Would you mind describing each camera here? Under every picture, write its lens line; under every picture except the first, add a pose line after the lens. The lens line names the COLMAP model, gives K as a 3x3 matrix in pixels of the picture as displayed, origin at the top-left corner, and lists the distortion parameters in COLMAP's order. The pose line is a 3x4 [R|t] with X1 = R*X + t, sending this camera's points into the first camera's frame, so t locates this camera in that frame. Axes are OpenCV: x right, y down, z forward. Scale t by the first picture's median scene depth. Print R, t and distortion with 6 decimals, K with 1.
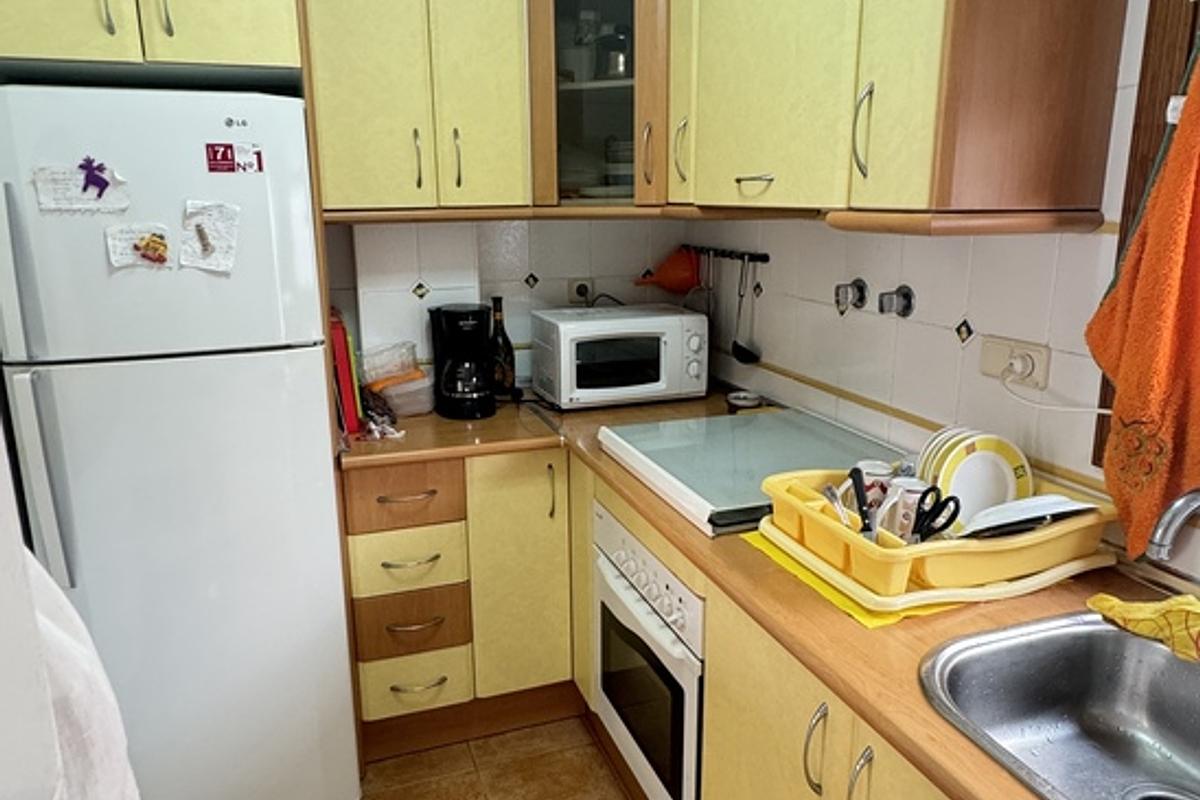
lens RADIAL K [[859.5, 0, 601.2], [0, 859.5, 399.0], [0, 0, 1]] dist [-0.001843, 0.001955]
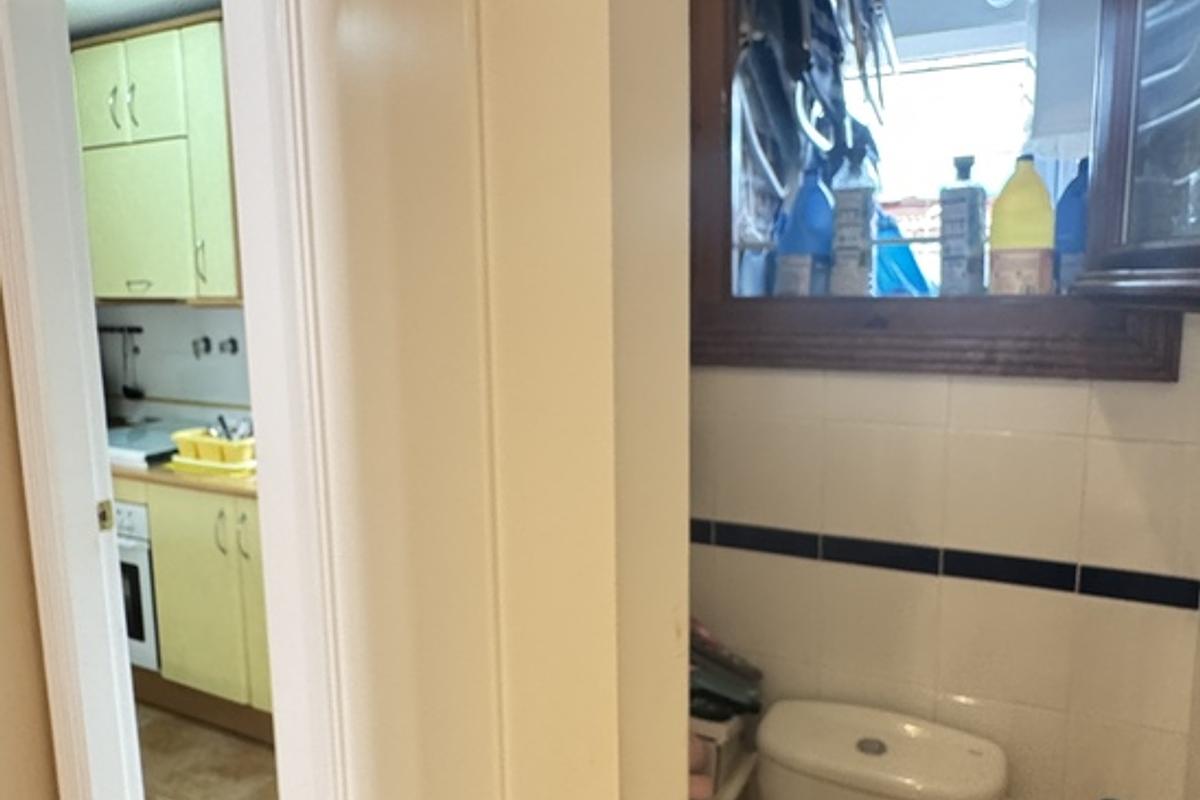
lens RADIAL K [[859.5, 0, 596.2], [0, 859.5, 400.0], [0, 0, 1]] dist [-0.001843, 0.001955]
pose [[0.739691, -0.094437, 0.666287, -0.288999], [0.161101, 0.986164, -0.039074, 0.182646], [-0.653379, 0.136242, 0.744671, -0.805924]]
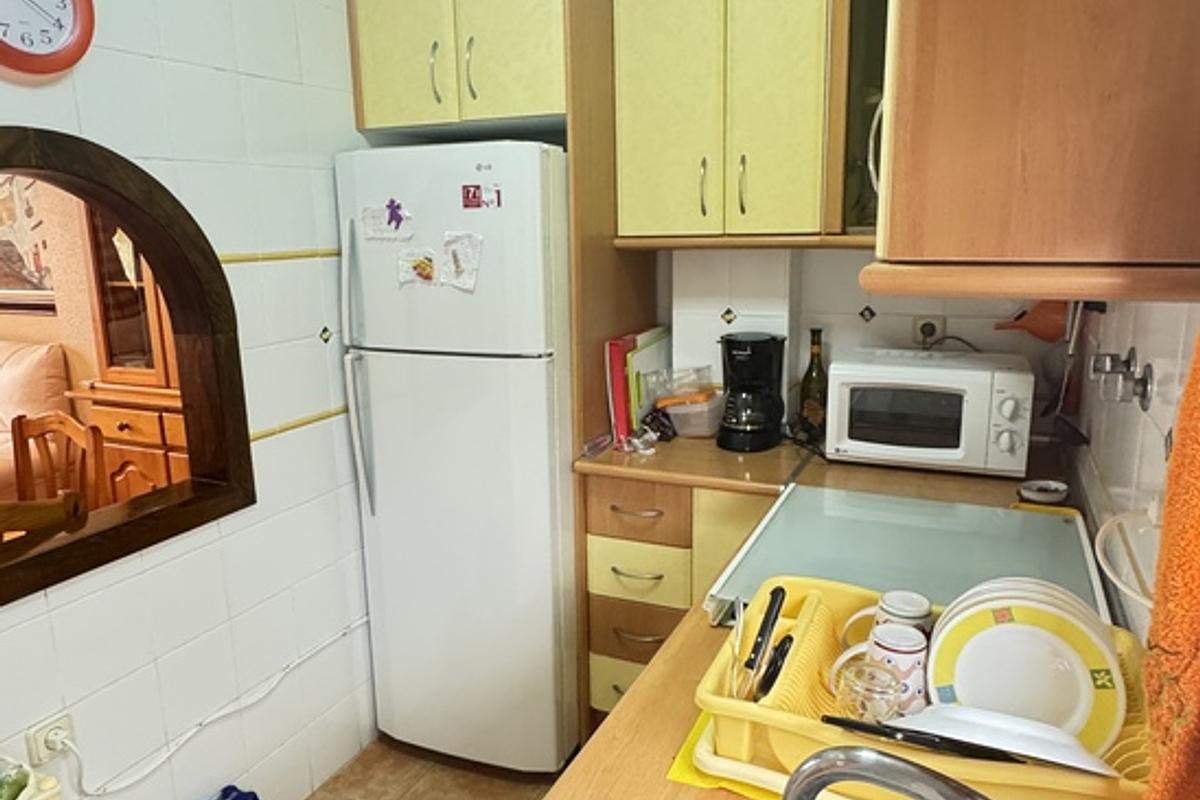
lens RADIAL K [[859.5, 0, 601.0], [0, 859.5, 398.6], [0, 0, 1]] dist [-0.001843, 0.001955]
pose [[0.714895, 0.139495, -0.685176, 0.440486], [-0.148798, 0.987804, 0.045856, -0.063212], [0.683216, 0.069171, 0.726933, 0.203003]]
